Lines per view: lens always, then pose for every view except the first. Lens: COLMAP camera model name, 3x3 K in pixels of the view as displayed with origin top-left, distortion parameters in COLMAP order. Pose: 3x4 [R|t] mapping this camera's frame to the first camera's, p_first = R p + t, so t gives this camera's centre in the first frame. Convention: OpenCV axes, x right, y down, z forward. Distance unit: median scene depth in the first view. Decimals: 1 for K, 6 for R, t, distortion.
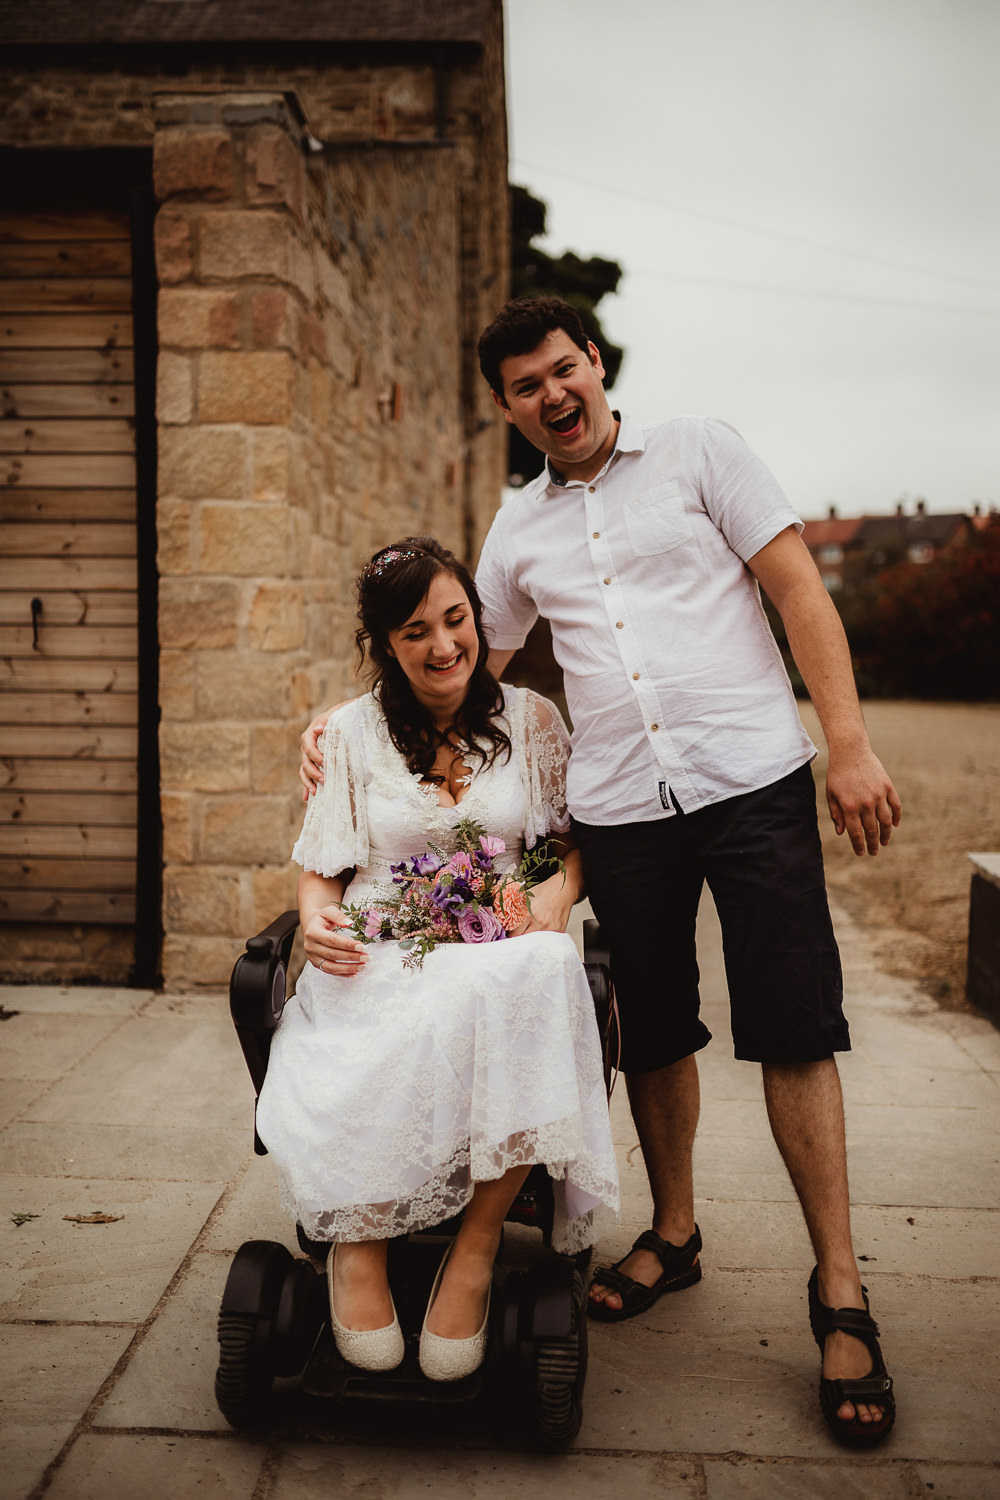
lens RADIAL K [[1444.9, 0, 500.0], [0, 1444.9, 750.0], [0, 0, 1]] dist [-0.052297, 0.100230]
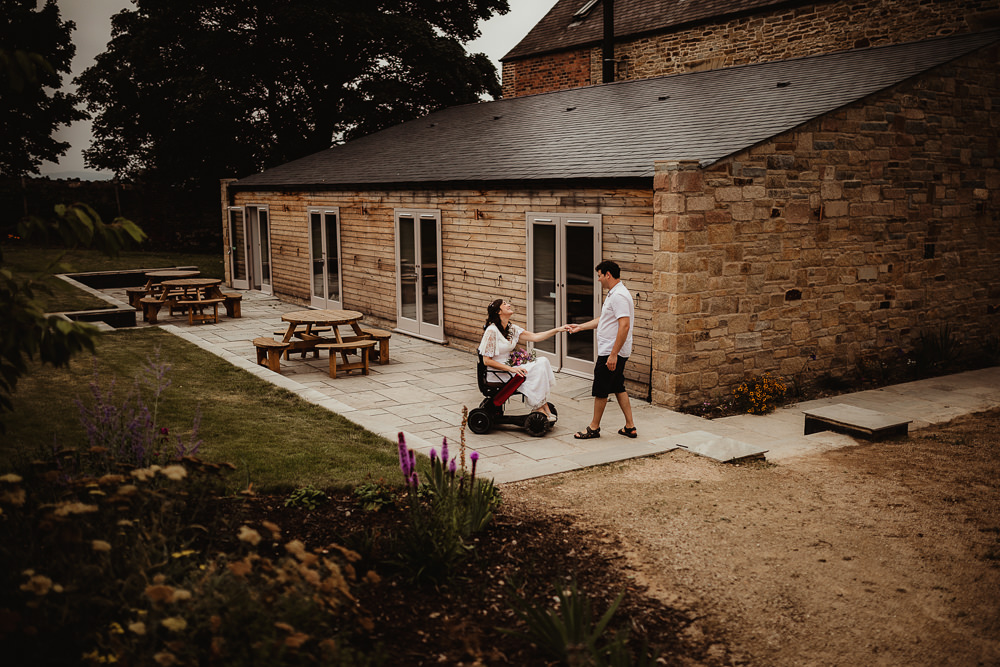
lens RADIAL K [[991.0, 0, 500.0], [0, 991.0, 333.5], [0, 0, 1]] dist [-0.050255, 0.091730]
pose [[0.578865, 0.108252, -0.808206, 1.573641], [-0.063780, 0.994123, 0.087472, -0.206811], [0.812925, 0.000912, 0.582368, -0.780346]]
